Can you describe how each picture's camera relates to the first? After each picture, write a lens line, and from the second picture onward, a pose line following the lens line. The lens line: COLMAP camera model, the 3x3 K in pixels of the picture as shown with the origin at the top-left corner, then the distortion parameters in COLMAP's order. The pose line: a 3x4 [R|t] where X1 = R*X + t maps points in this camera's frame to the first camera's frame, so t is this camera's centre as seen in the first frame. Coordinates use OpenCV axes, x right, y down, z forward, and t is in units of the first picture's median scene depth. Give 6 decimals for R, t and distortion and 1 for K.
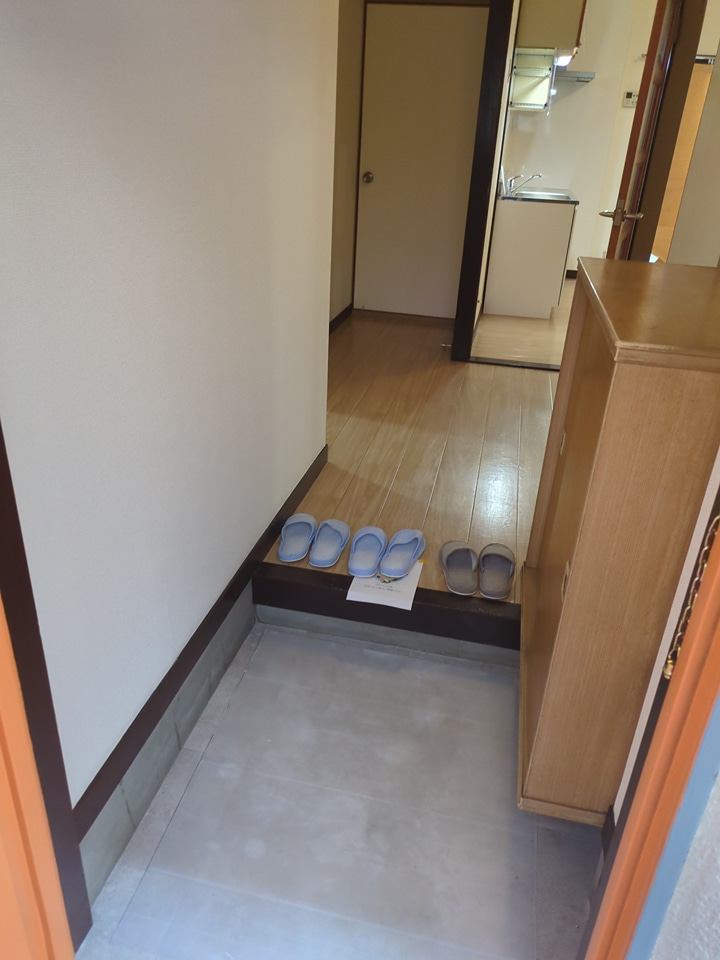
lens RADIAL K [[714.3, 0, 361.2], [0, 714.3, 482.0], [0, 0, 1]] dist [0.022987, -0.007557]
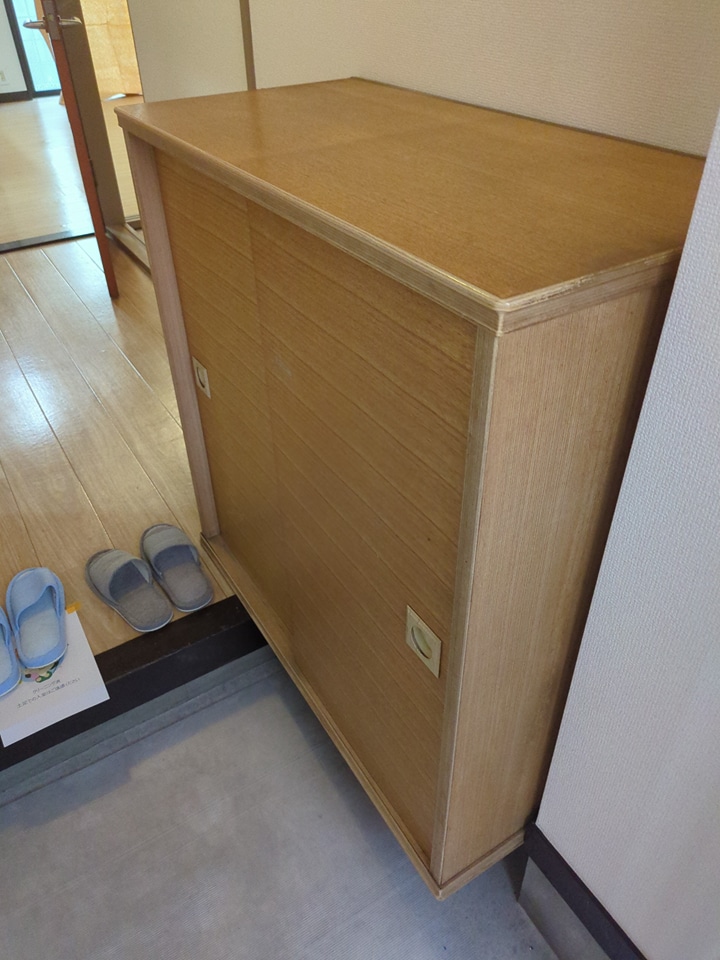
lens RADIAL K [[714.3, 0, 357.3], [0, 714.3, 446.7], [0, 0, 1]] dist [0.022987, -0.007557]
pose [[0.712843, -0.454873, 0.533803, -0.016929], [0.351146, 0.890351, 0.289778, -0.138035], [-0.607084, -0.019124, 0.794407, 0.313360]]
